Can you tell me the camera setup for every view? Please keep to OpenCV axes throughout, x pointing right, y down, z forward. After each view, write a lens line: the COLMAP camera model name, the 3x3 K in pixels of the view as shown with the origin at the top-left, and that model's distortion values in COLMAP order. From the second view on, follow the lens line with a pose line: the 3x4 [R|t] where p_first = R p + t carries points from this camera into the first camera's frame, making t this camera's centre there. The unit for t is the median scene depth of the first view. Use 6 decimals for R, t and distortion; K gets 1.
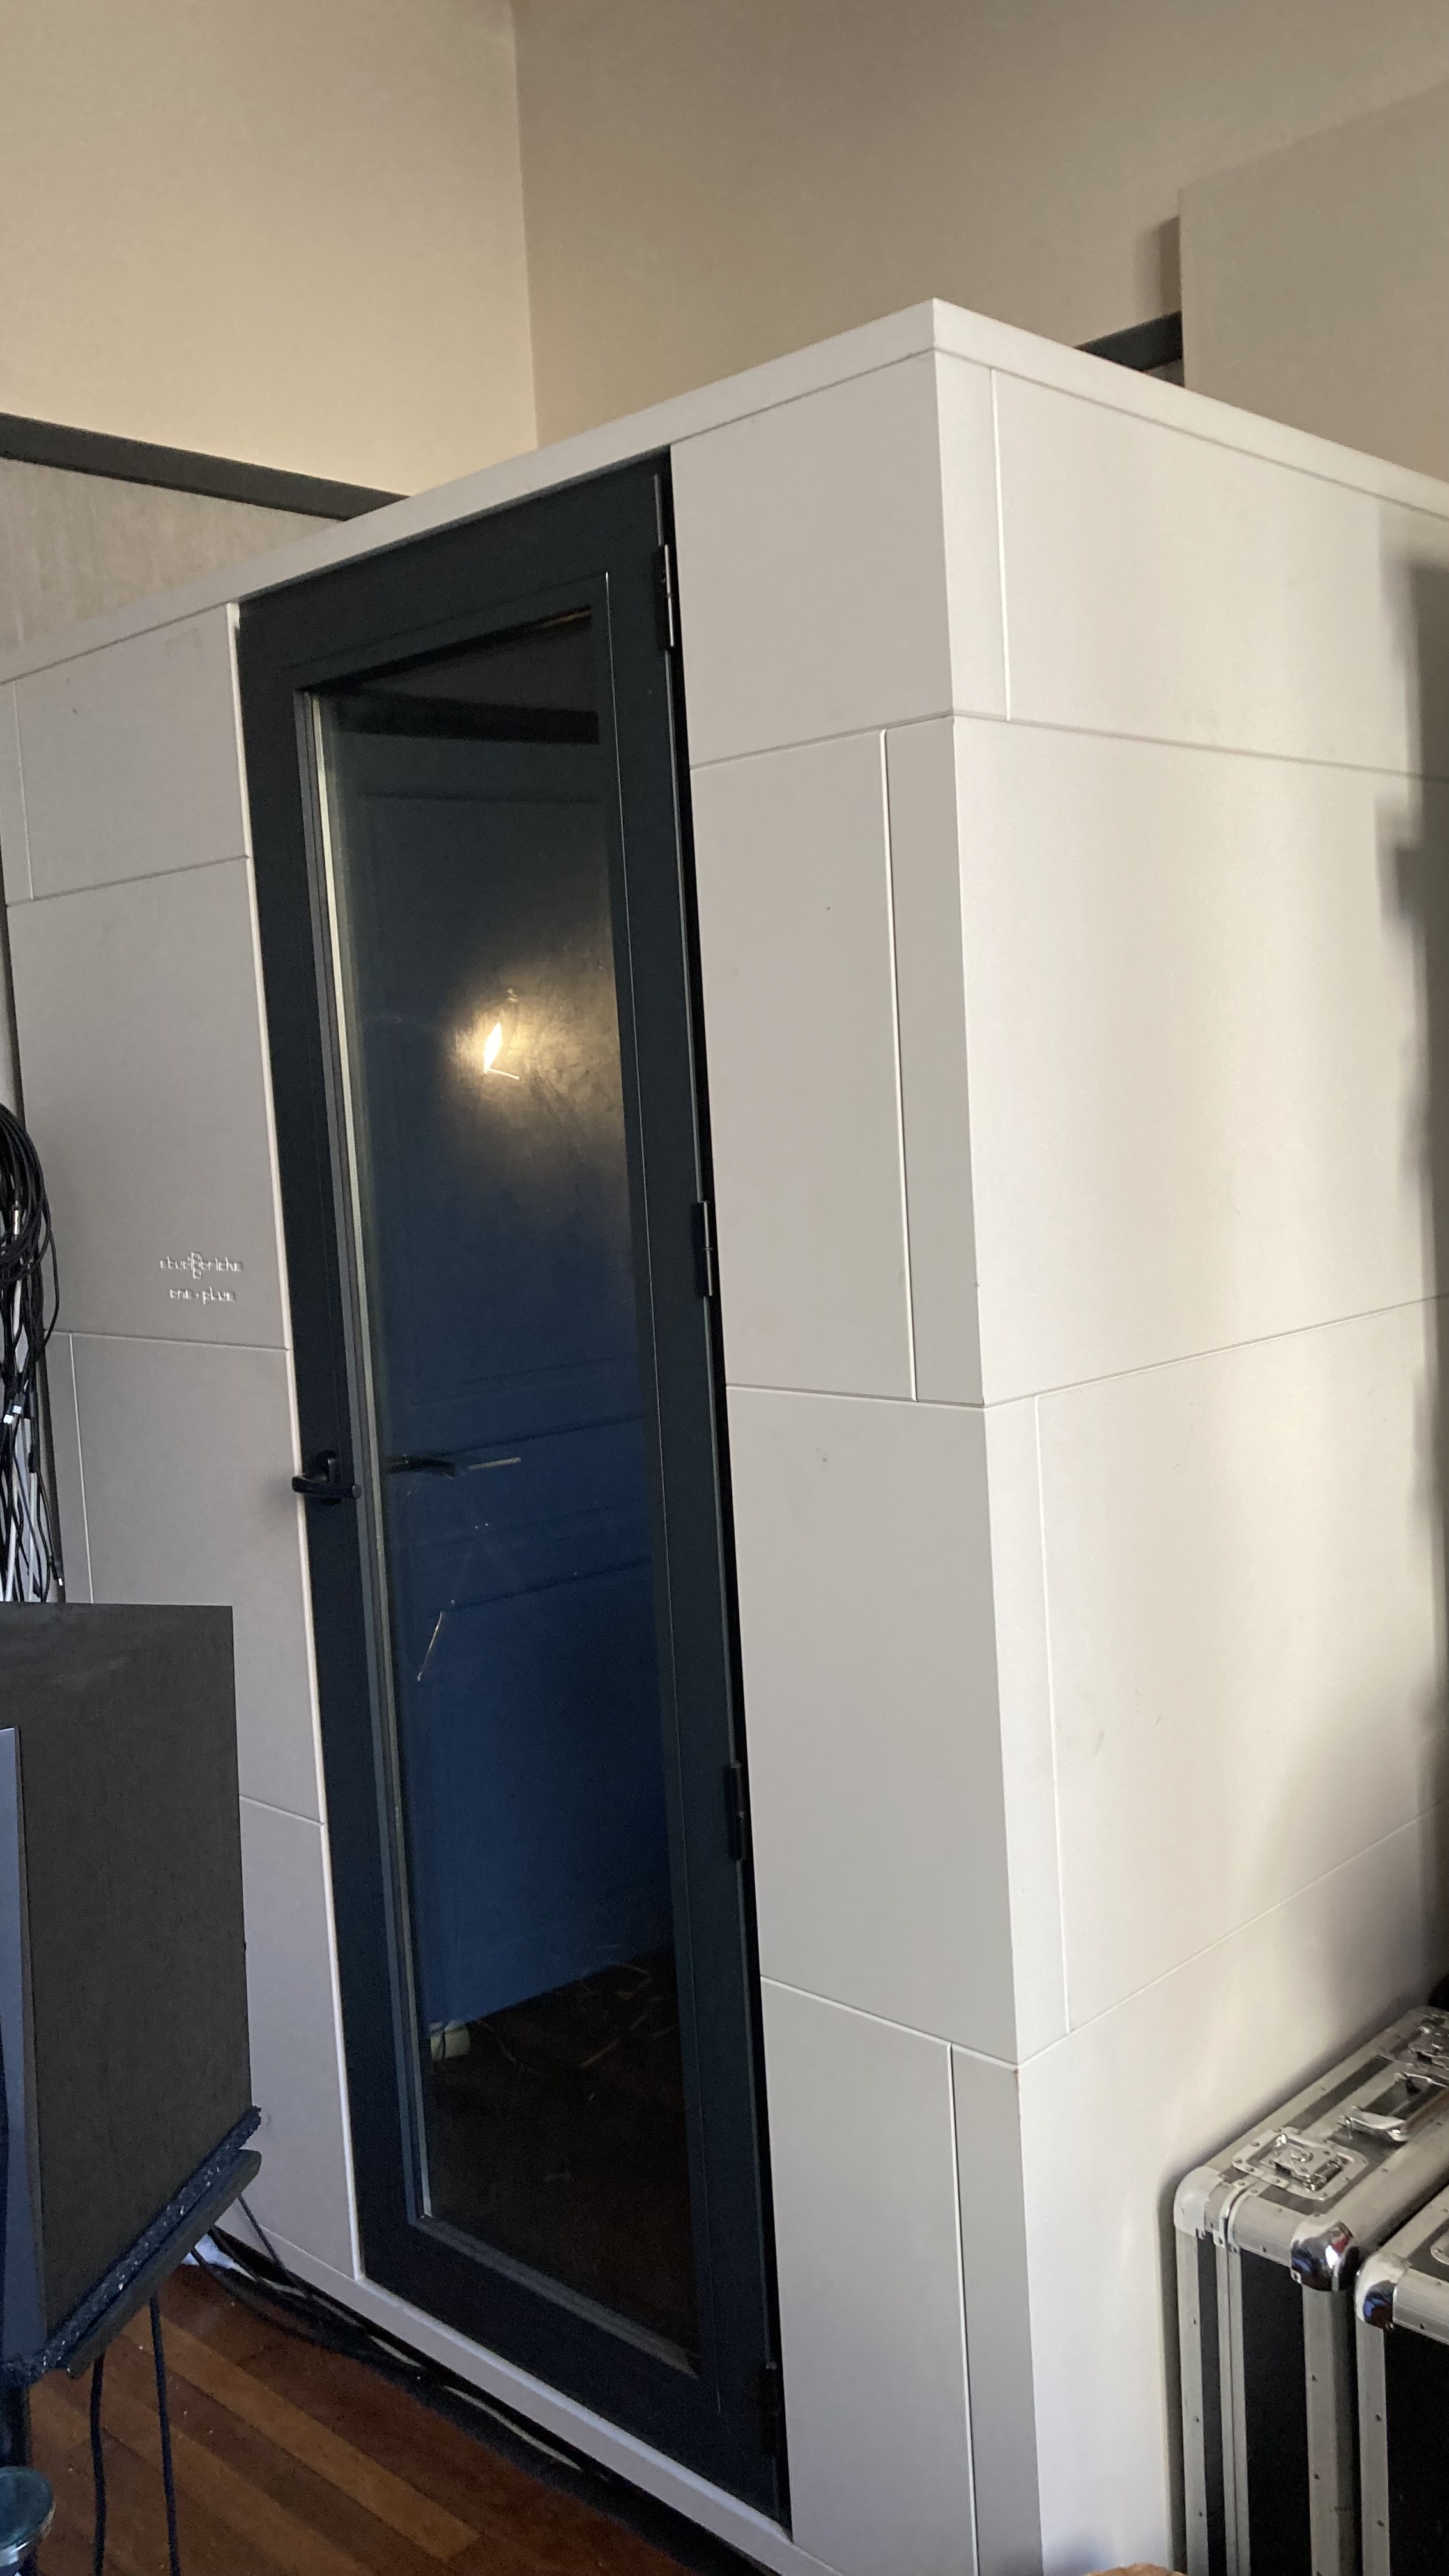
lens RADIAL K [[2143.9, 0, 724.5], [0, 2143.9, 1288.0], [0, 0, 1]] dist [0.004968, -0.001707]
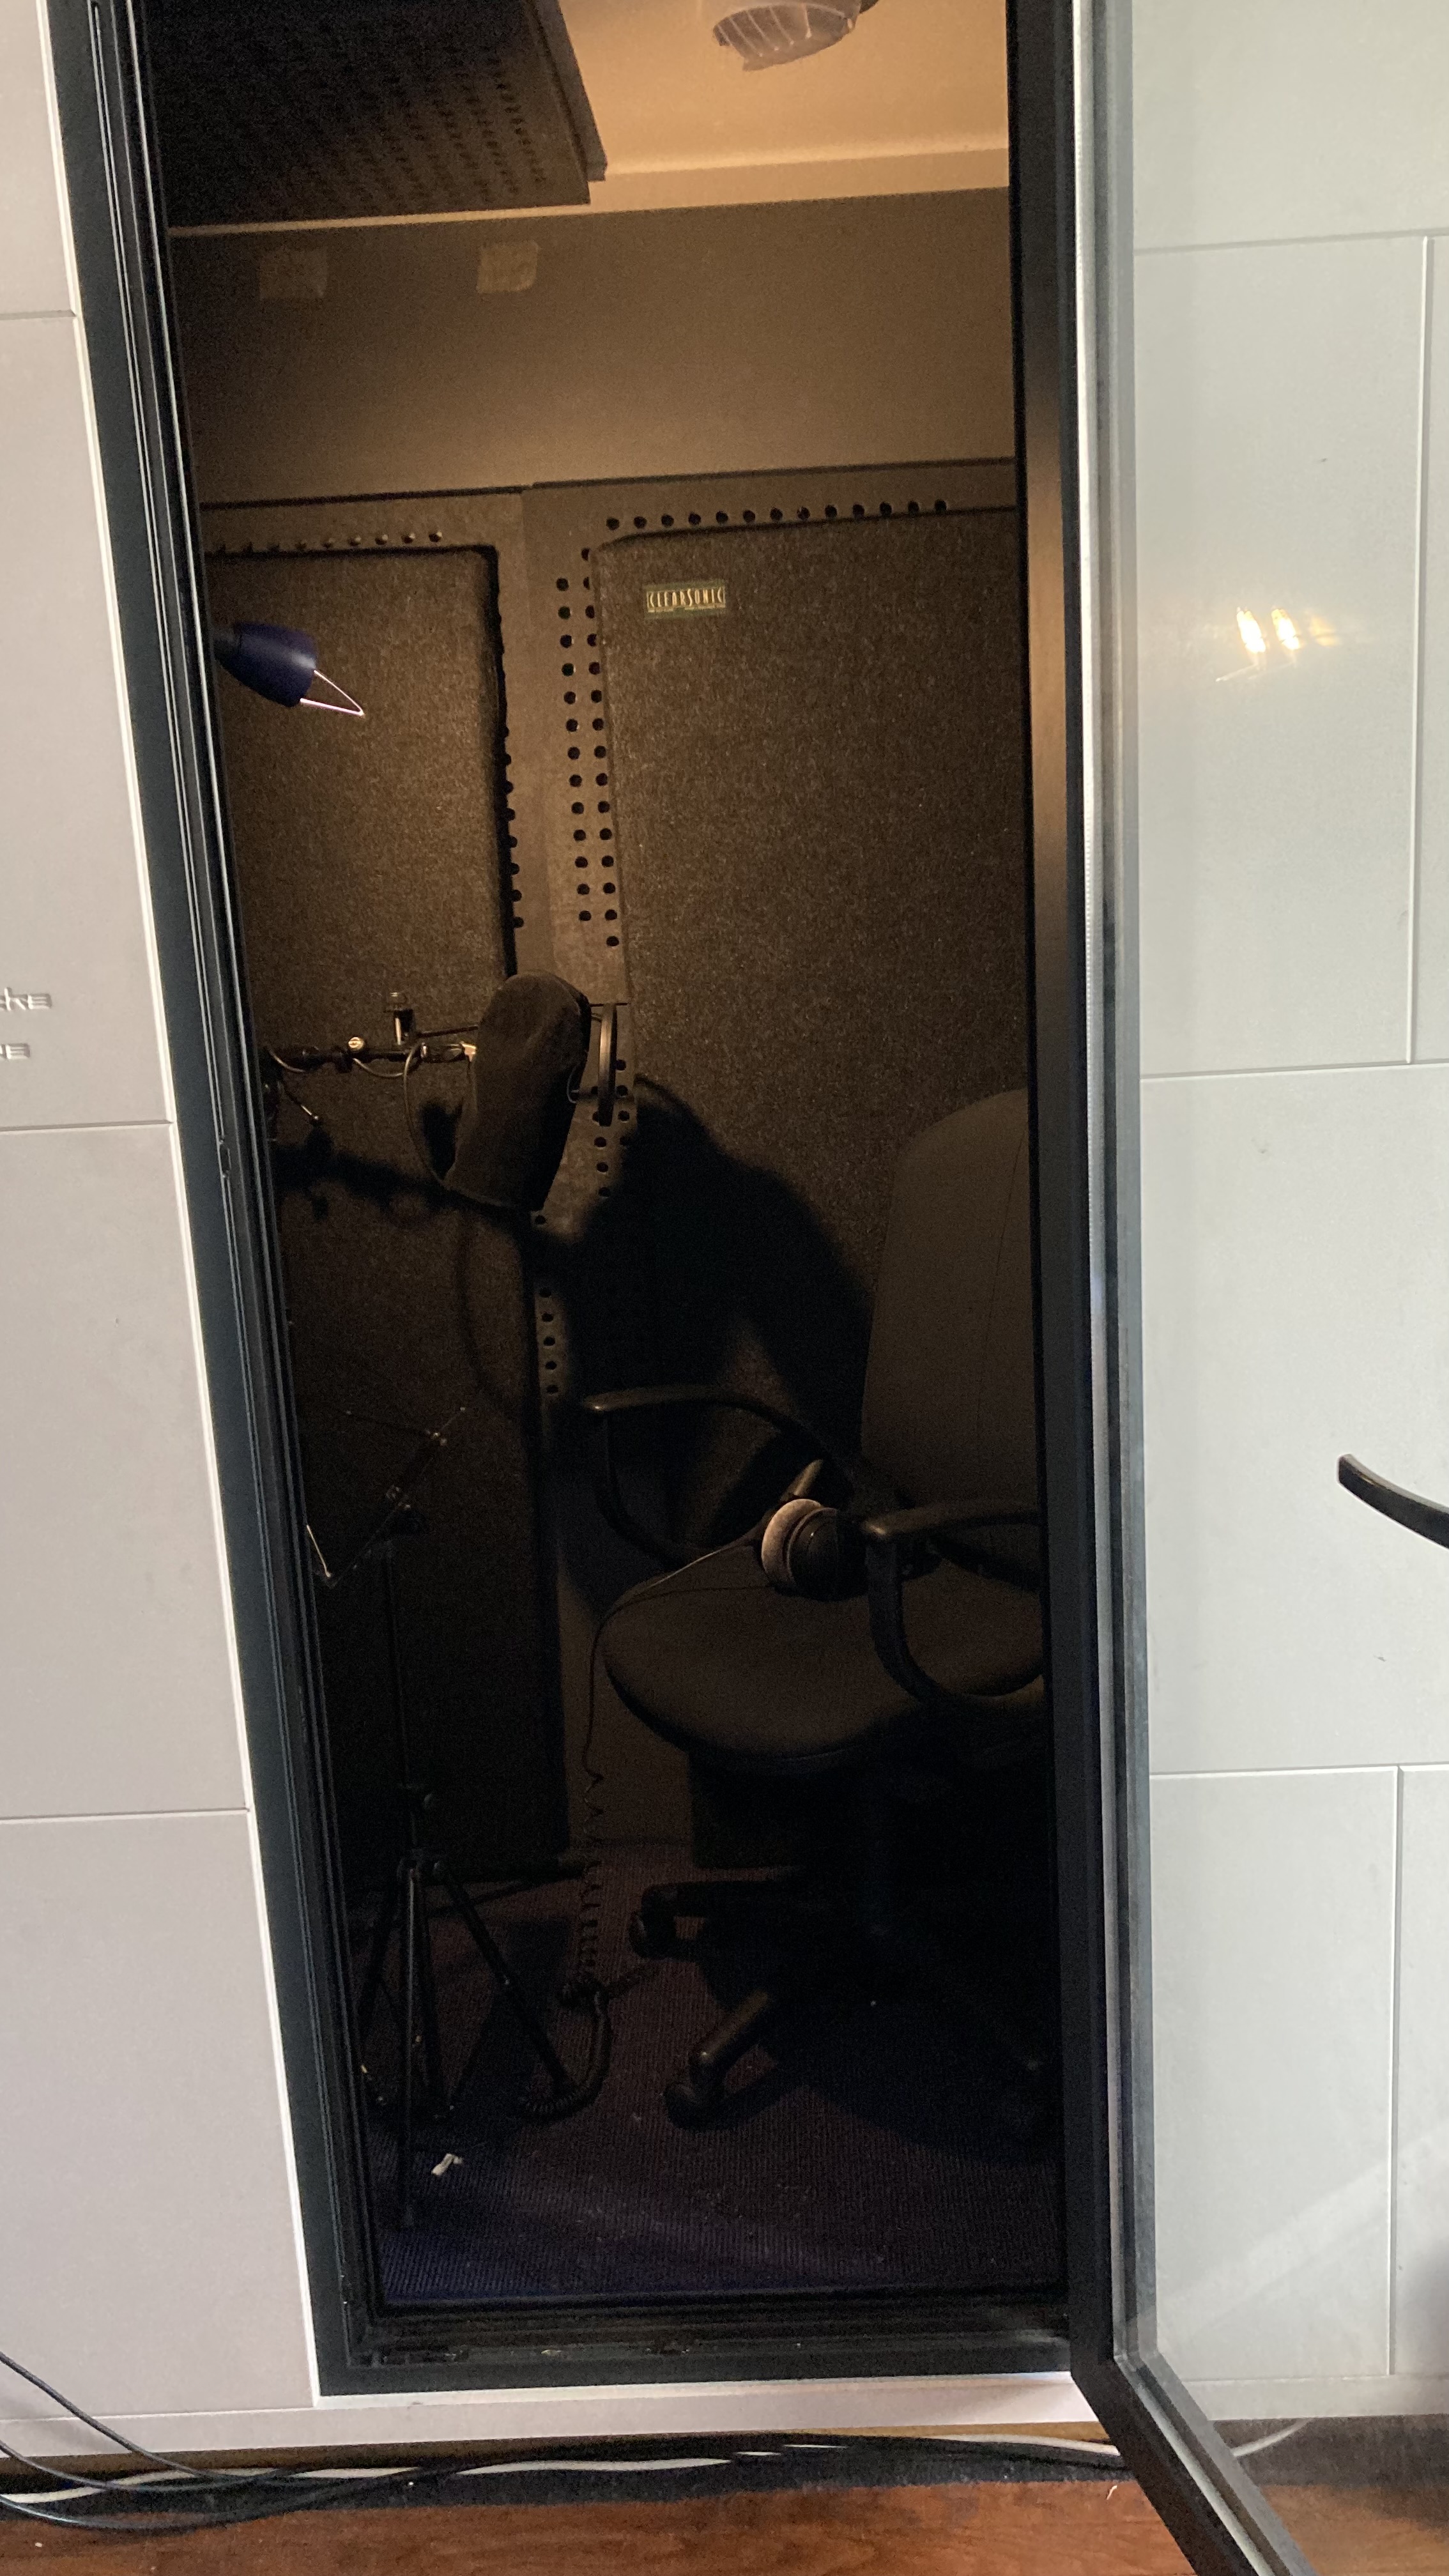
lens RADIAL K [[2105.8, 0, 812.0], [0, 2105.8, 1303.7], [0, 0, 1]] dist [0.035126, -0.001415]
pose [[0.731014, -0.132065, 0.669460, -0.501035], [0.070480, 0.990458, 0.118428, 0.022495], [-0.678713, -0.039389, 0.733347, 0.390629]]
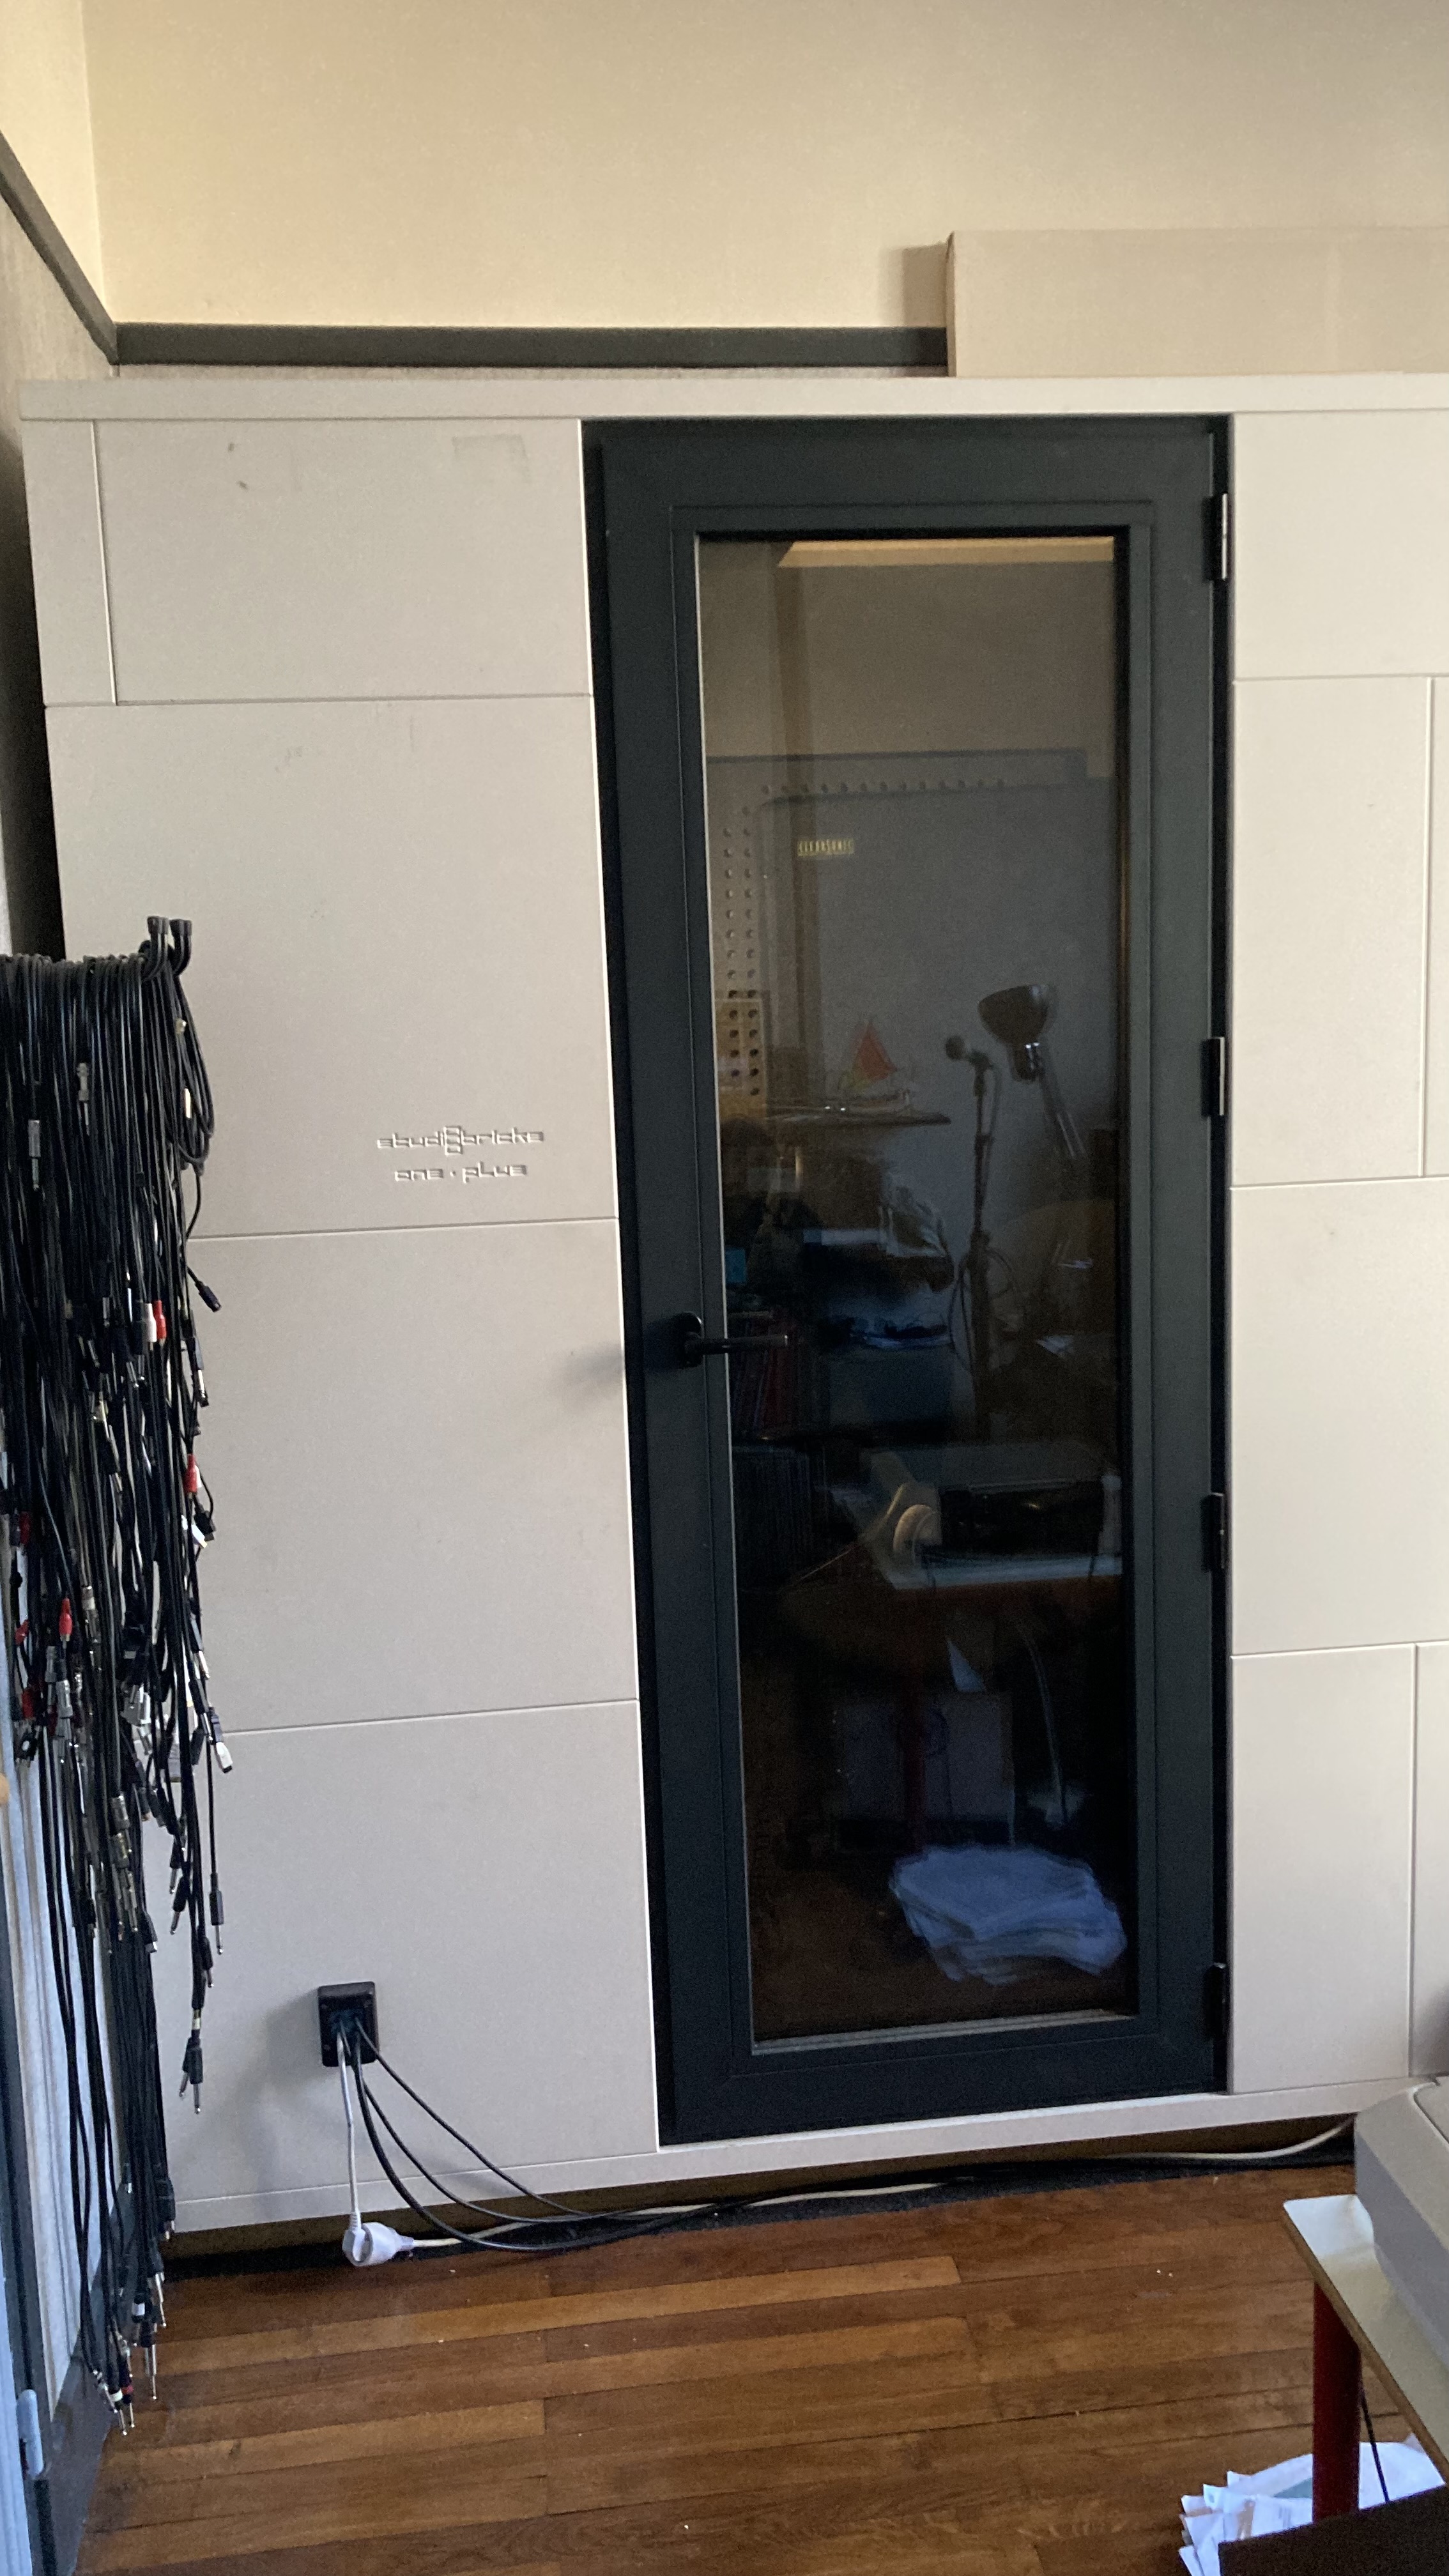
lens RADIAL K [[2143.9, 0, 724.5], [0, 2143.9, 1288.0], [0, 0, 1]] dist [0.004968, -0.001707]
pose [[0.634155, -0.089975, 0.767953, -0.919716], [0.071657, 0.995771, 0.057494, 0.009407], [-0.769879, 0.018569, 0.637920, 0.348213]]
